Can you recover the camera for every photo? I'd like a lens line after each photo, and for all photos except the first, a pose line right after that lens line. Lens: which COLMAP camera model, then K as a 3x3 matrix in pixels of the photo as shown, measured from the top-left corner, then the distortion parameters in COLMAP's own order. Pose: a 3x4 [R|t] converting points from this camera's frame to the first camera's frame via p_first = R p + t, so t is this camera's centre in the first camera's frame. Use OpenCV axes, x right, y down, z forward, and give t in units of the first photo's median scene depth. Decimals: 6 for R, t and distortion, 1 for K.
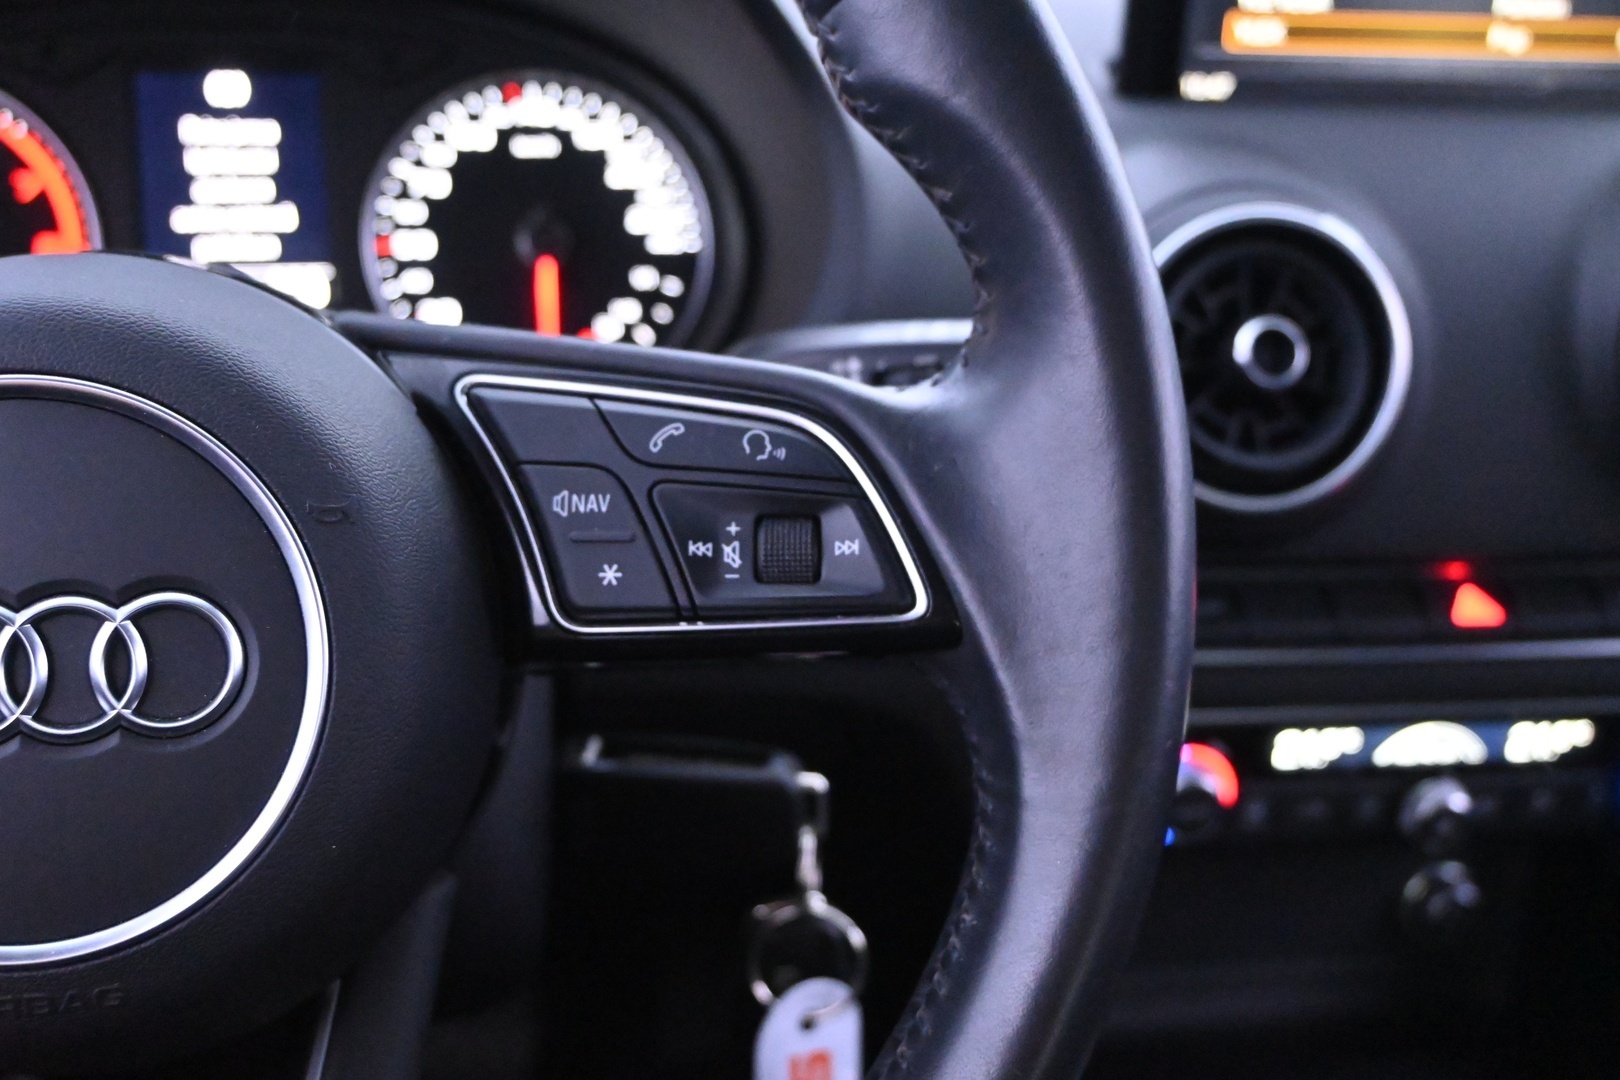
lens RADIAL K [[1710.5, 0, 807.0], [0, 1710.5, 523.5], [0, 0, 1]] dist [0.011133, 0.000000]
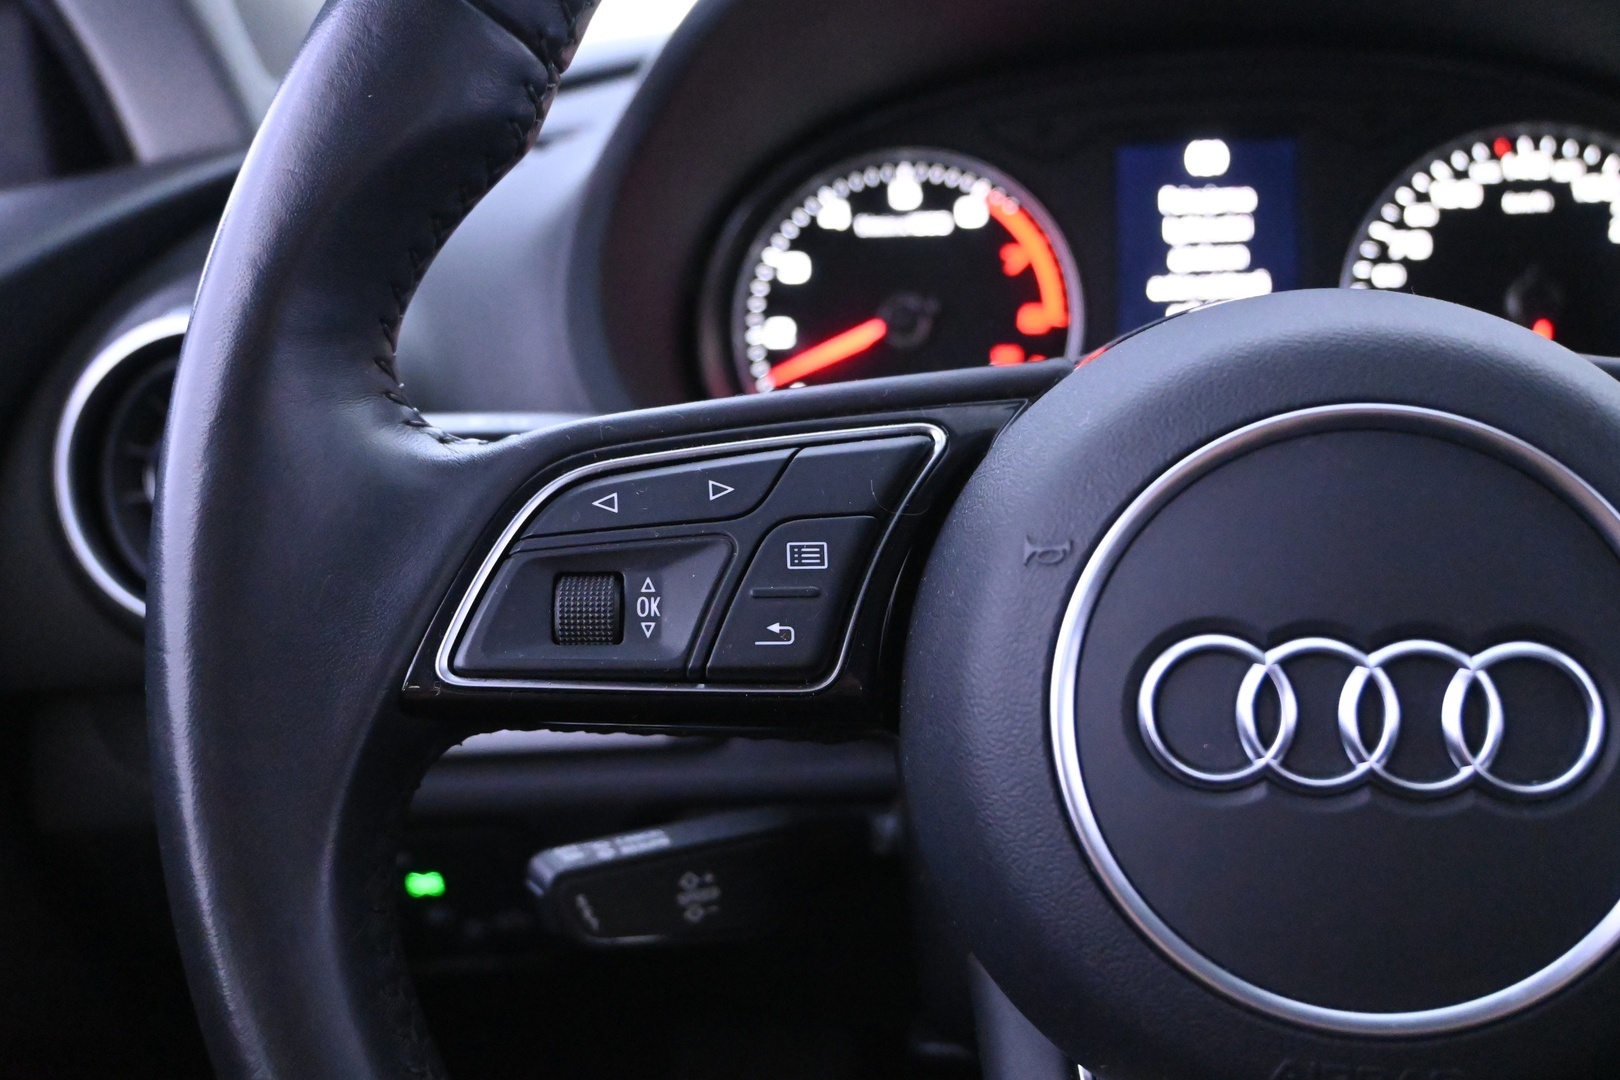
lens RADIAL K [[1710.5, 0, 806.7], [0, 1710.5, 542.1], [0, 0, 1]] dist [0.011133, 0.000000]
pose [[0.926215, 0.030936, -0.375723, -0.170296], [-0.047963, 0.998198, -0.036048, 0.018659], [0.373931, 0.051410, 0.926031, -0.006632]]
